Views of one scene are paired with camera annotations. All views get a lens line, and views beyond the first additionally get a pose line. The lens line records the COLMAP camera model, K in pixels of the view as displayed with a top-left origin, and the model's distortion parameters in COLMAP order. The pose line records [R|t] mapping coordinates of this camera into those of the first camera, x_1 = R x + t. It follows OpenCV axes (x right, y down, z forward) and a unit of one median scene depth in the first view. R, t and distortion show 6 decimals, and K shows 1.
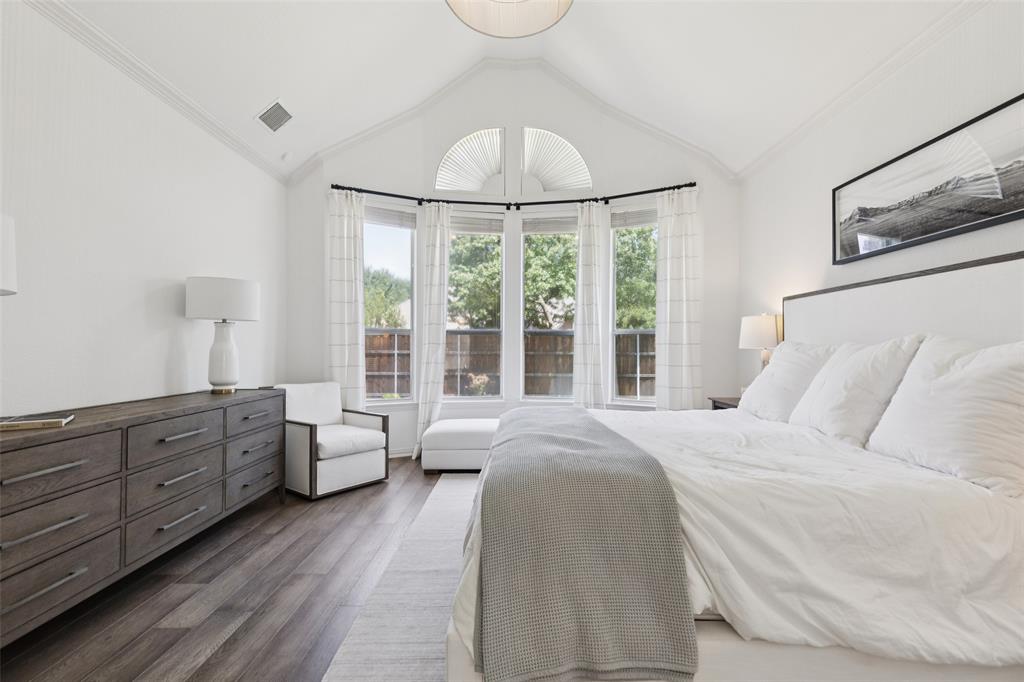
lens RADIAL K [[472.4, 0, 514.8], [0, 472.4, 345.9], [0, 0, 1]] dist [0.008282, -0.000509]
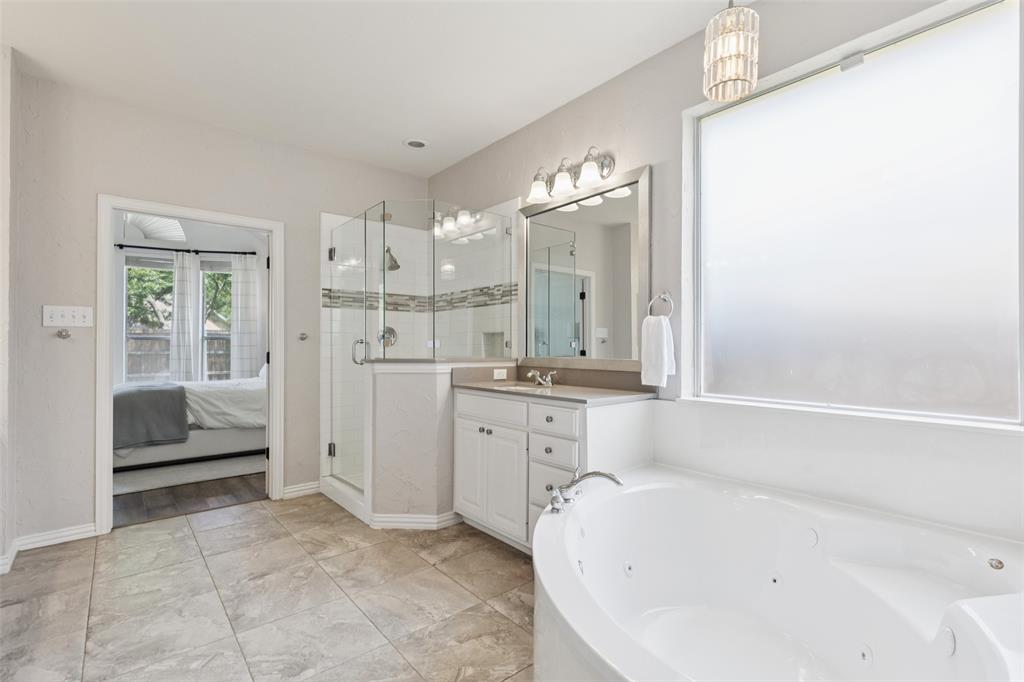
lens RADIAL K [[472.4, 0, 514.8], [0, 472.4, 345.9], [0, 0, 1]] dist [0.008282, -0.000509]
pose [[0.762167, 0.000573, 0.647380, -0.015438], [-0.002452, 0.999995, 0.002002, -0.009188], [-0.647376, -0.003113, 0.762165, -0.848328]]
